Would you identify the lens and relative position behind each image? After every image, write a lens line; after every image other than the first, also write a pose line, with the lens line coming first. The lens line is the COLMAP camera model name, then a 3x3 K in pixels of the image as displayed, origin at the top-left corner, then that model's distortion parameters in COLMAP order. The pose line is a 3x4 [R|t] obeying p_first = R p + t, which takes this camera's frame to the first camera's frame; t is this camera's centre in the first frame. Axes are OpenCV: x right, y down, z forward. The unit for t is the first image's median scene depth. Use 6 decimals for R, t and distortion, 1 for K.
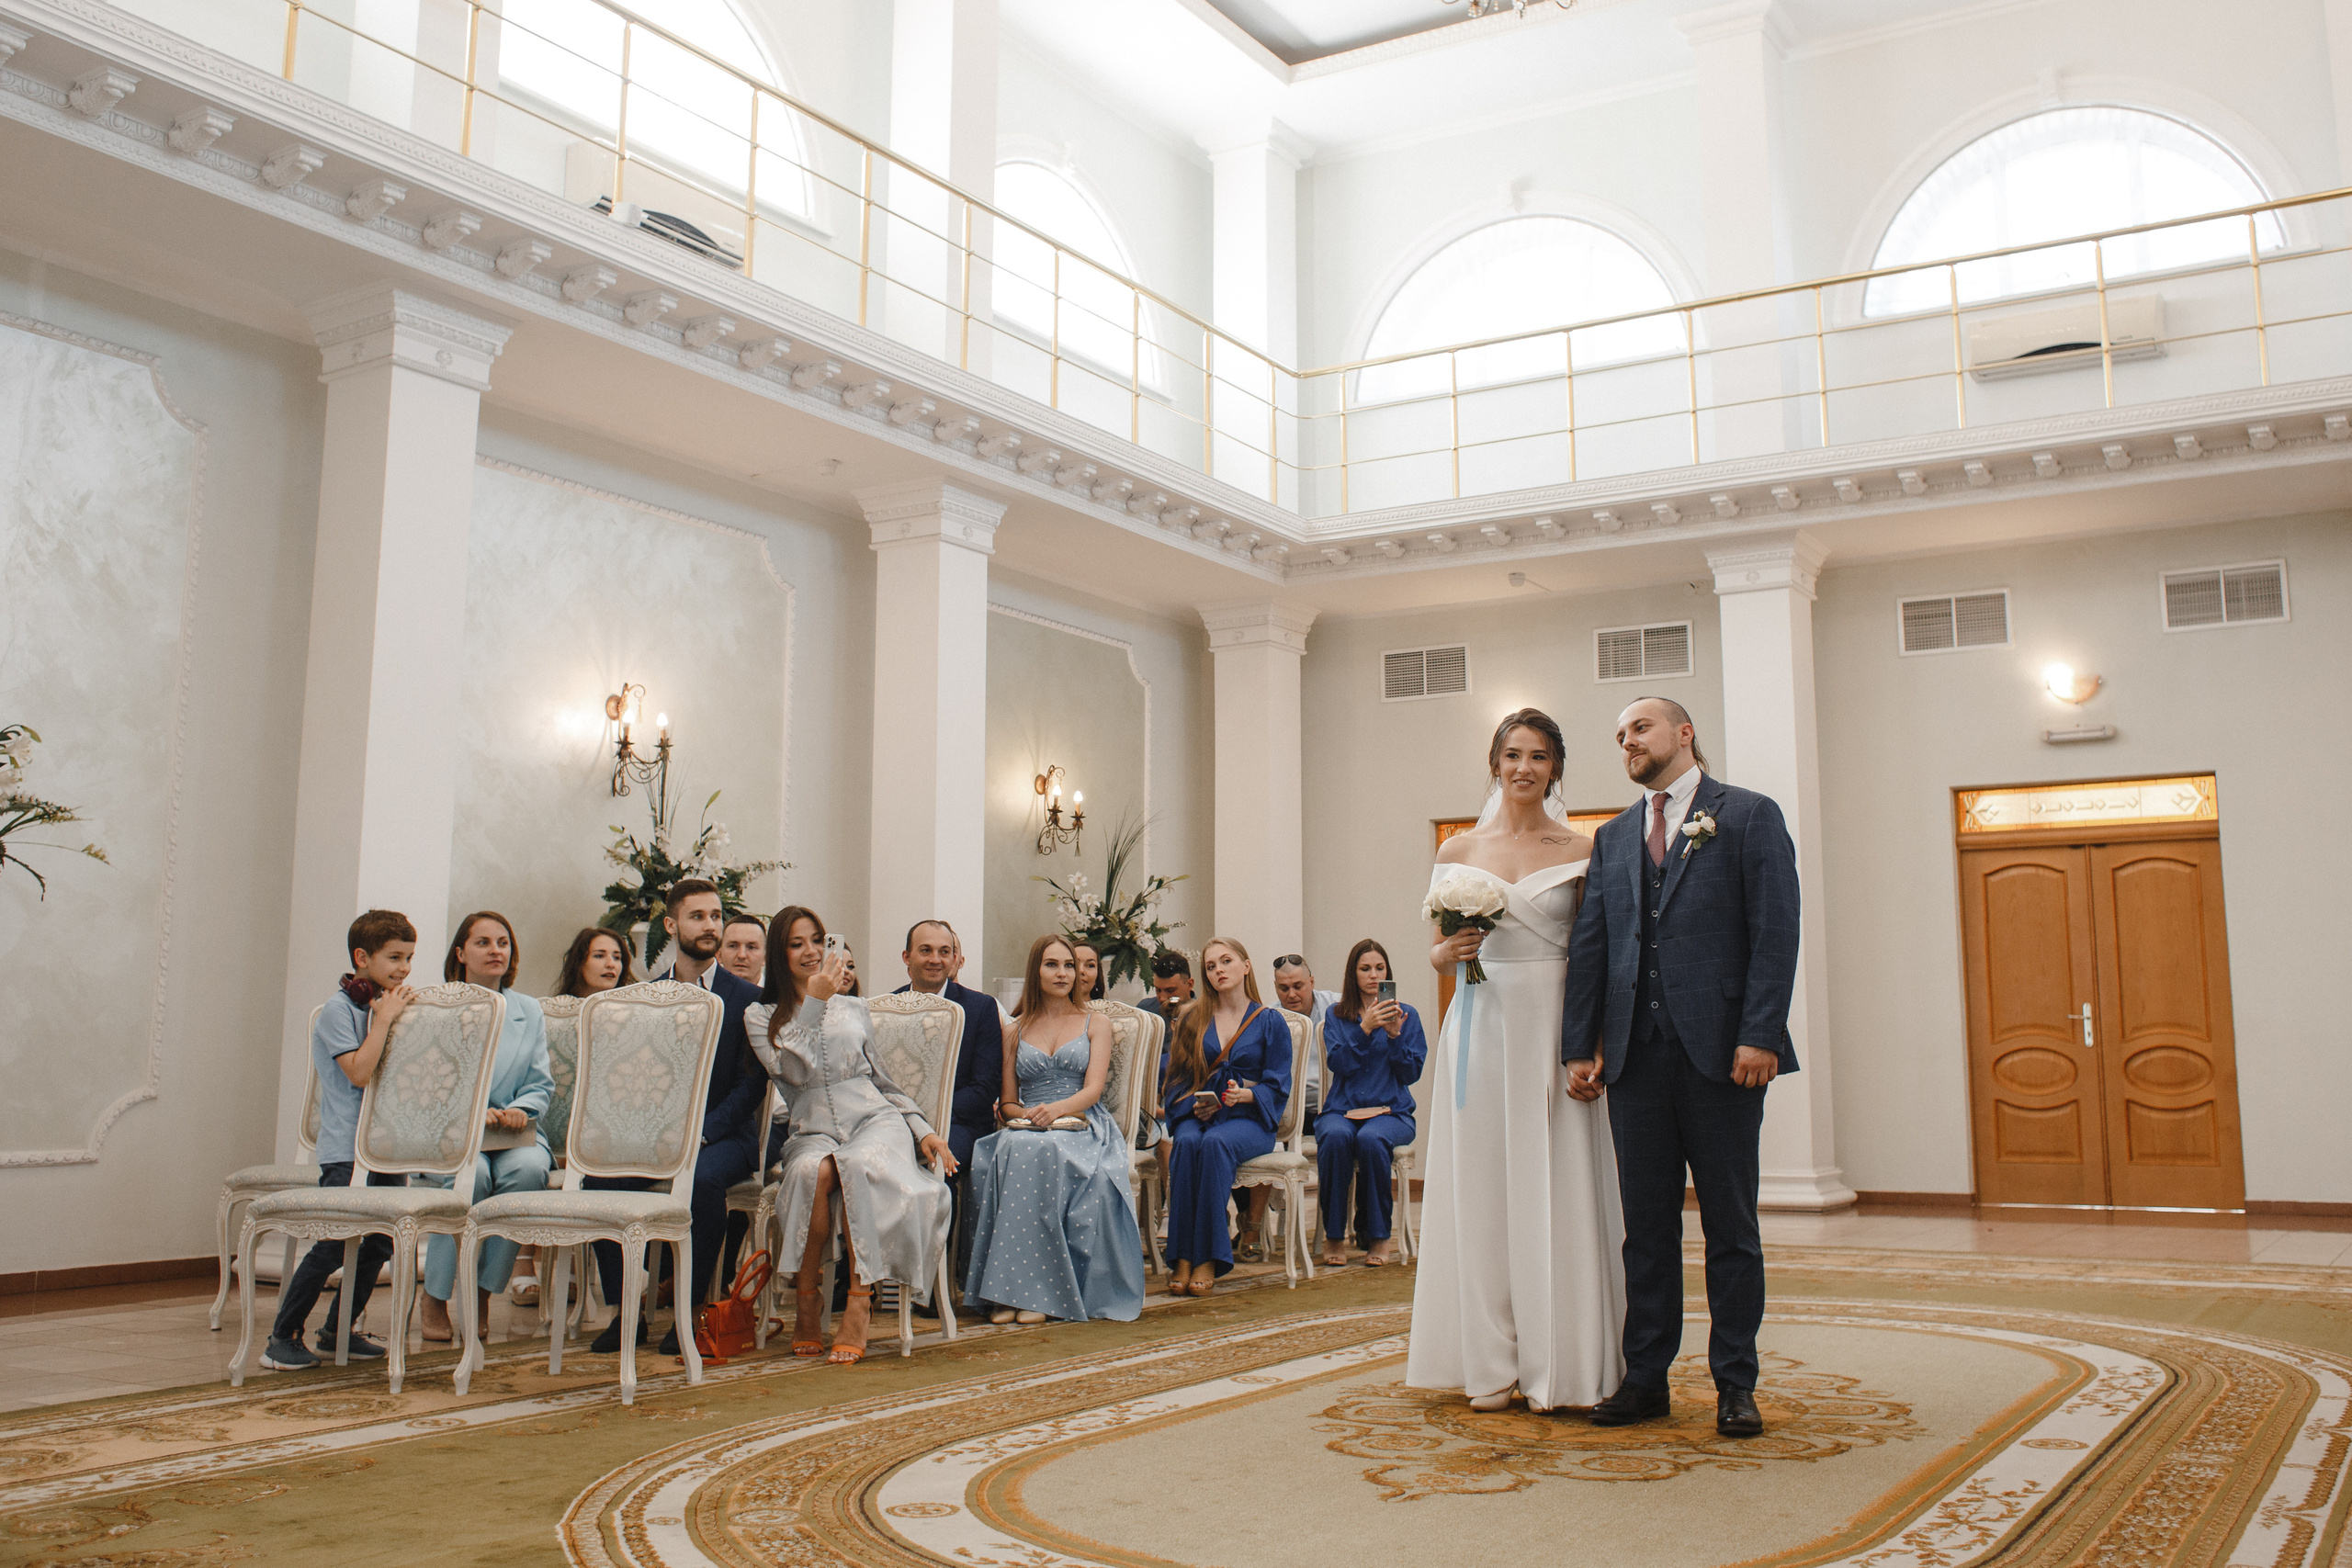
lens RADIAL K [[2196.9, 0, 1217.6], [0, 2196.9, 692.1], [0, 0, 1]] dist [-0.100323, 0.137993]
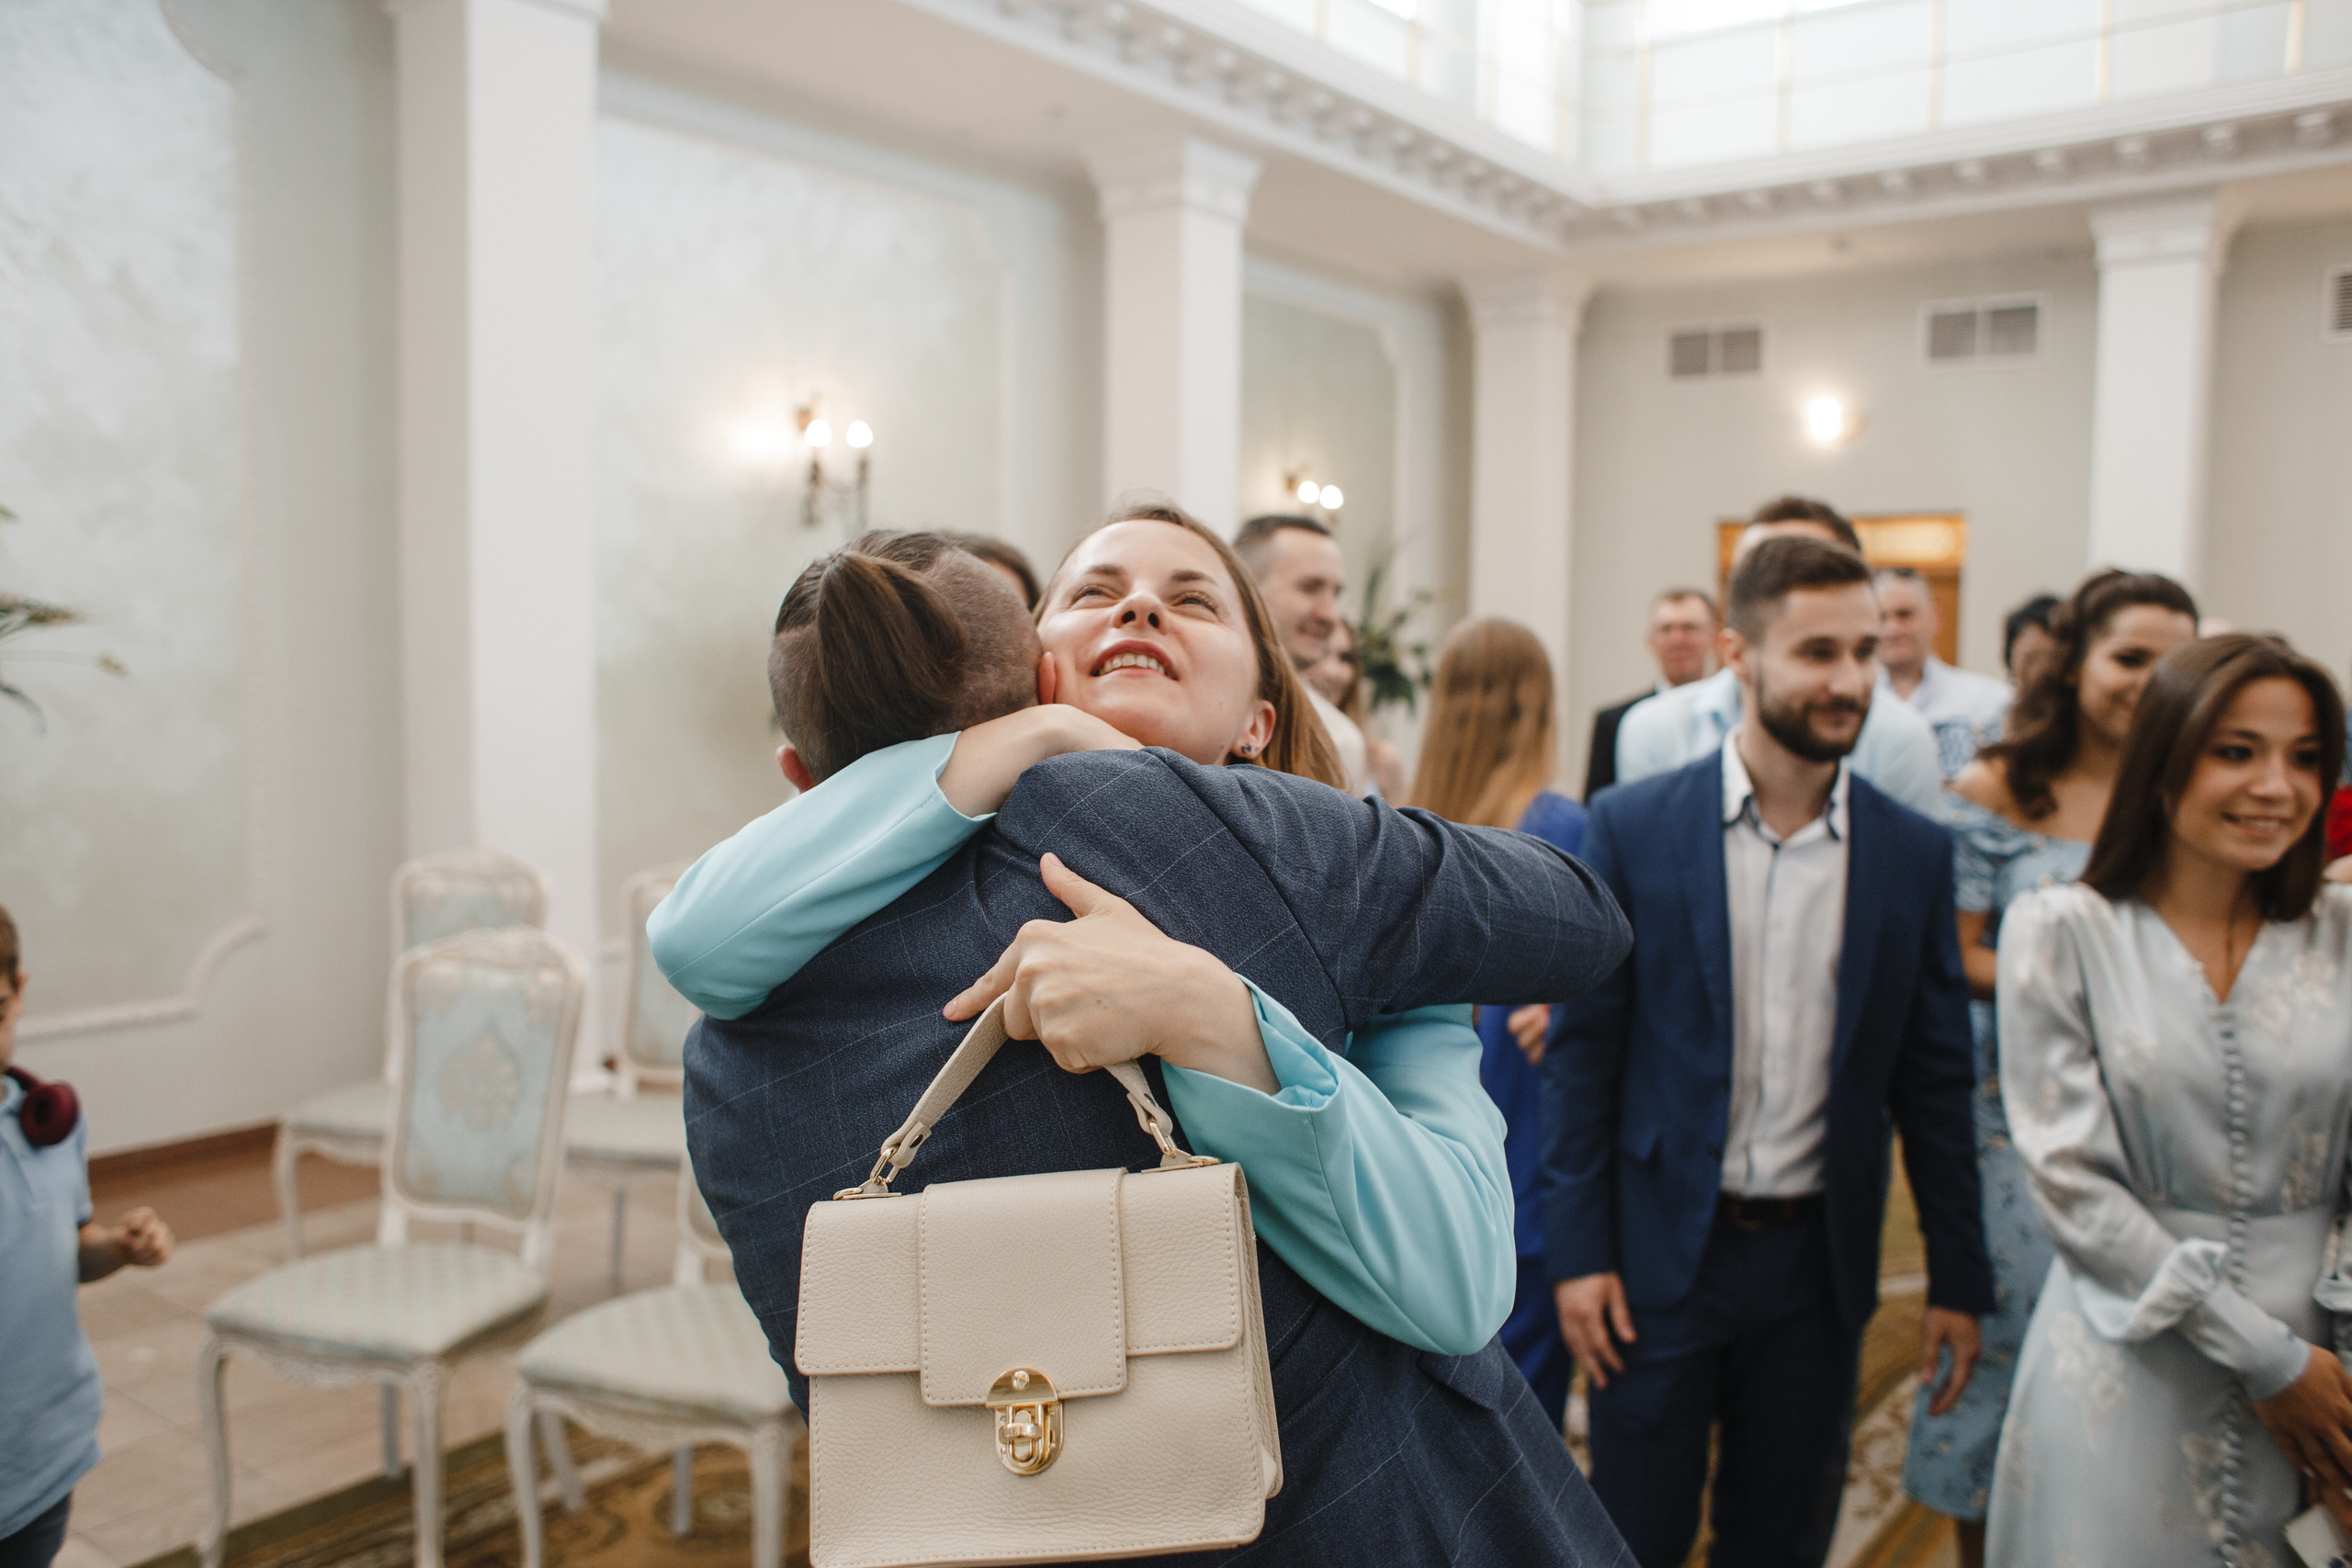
lens RADIAL K [[1868.2, 0, 1176.0], [0, 1868.2, 784.0], [0, 0, 1]] dist [-0.105404, 0.146422]
pose [[0.993973, 0.021399, -0.107518, -0.050910], [0.005211, 0.970431, 0.241322, -0.027301], [0.109503, -0.240427, 0.964471, 0.276137]]
